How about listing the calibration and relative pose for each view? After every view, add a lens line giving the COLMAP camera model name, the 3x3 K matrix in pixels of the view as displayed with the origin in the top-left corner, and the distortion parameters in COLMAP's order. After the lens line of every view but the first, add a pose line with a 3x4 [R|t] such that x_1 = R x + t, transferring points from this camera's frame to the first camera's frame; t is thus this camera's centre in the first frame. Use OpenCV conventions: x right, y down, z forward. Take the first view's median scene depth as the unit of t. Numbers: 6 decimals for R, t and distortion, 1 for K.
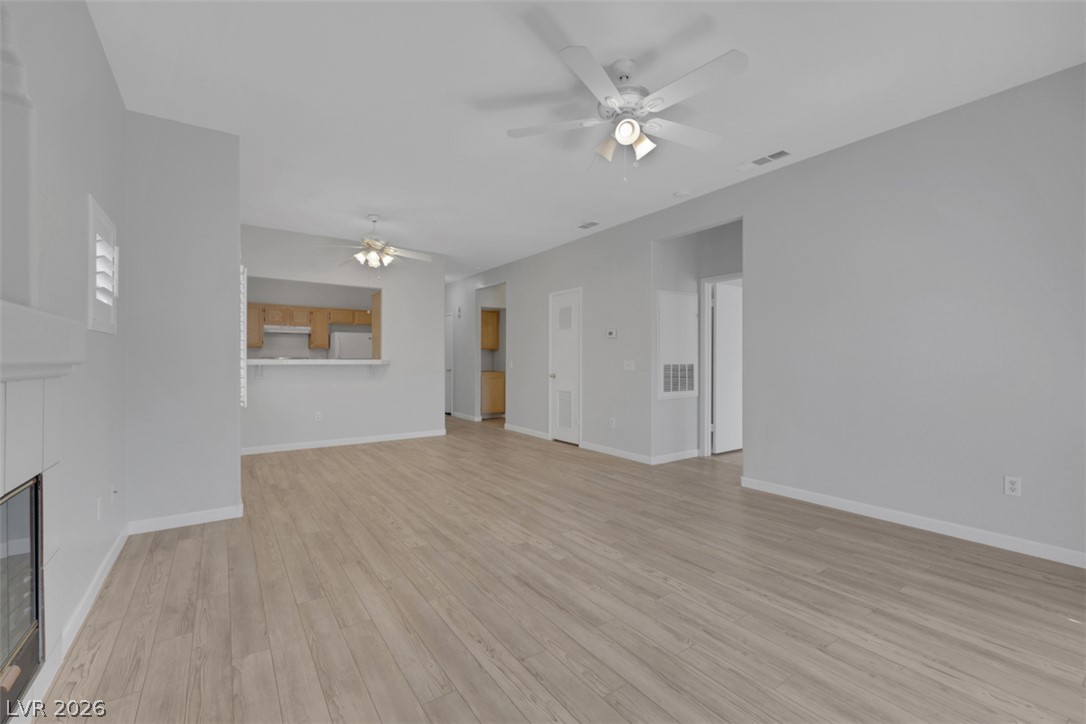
lens RADIAL K [[463.2, 0, 549.1], [0, 463.2, 361.7], [0, 0, 1]] dist [0.000885, 0.000257]
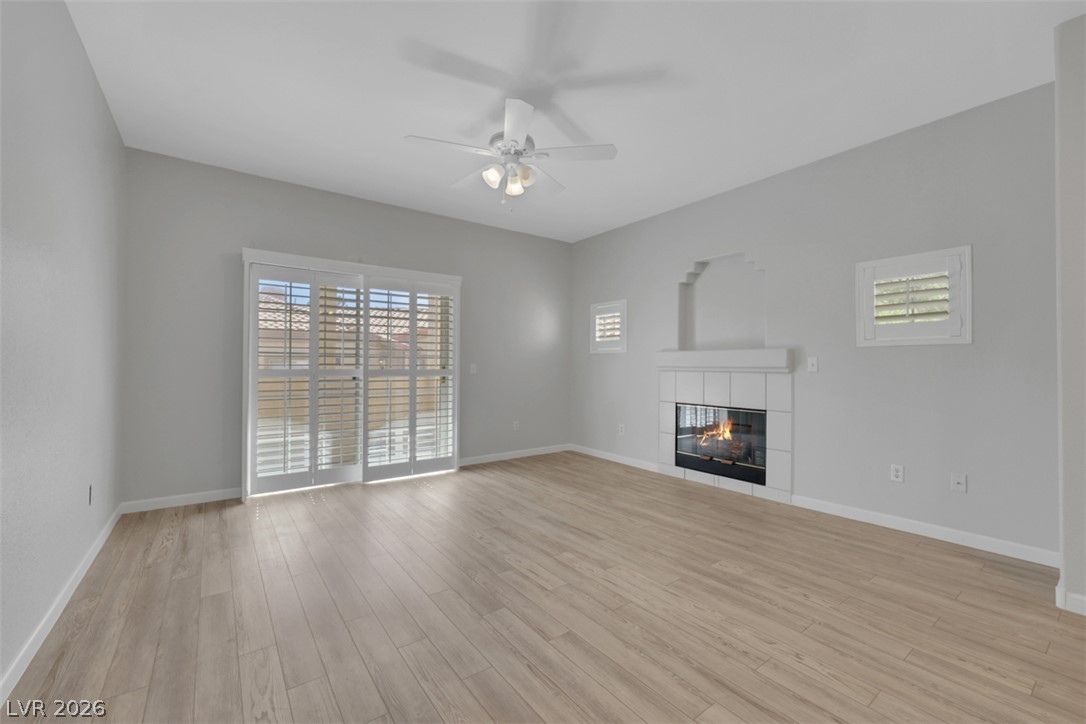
lens RADIAL K [[458.7, 0, 561.4], [0, 458.7, 360.5], [0, 0, 1]] dist [-0.000665, 0.000135]
pose [[-0.998930, -0.005607, -0.045904, 0.050881], [-0.005197, 0.999945, -0.009056, -0.002330], [0.045952, -0.008808, -0.998905, 1.240873]]
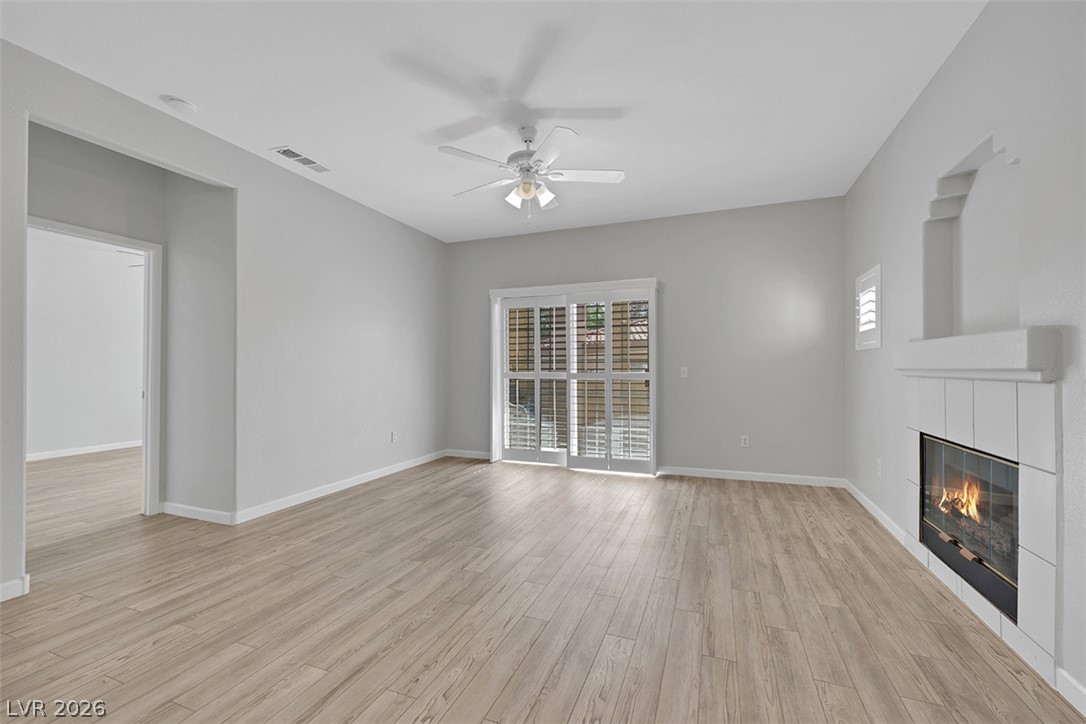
lens RADIAL K [[462.1, 0, 523.0], [0, 462.1, 363.8], [0, 0, 1]] dist [0.000012, 0.000127]
pose [[-0.532373, 0.009870, 0.846452, -0.509739], [0.002924, 0.999947, -0.009821, -0.001366], [-0.846505, -0.002754, -0.532374, 0.962355]]
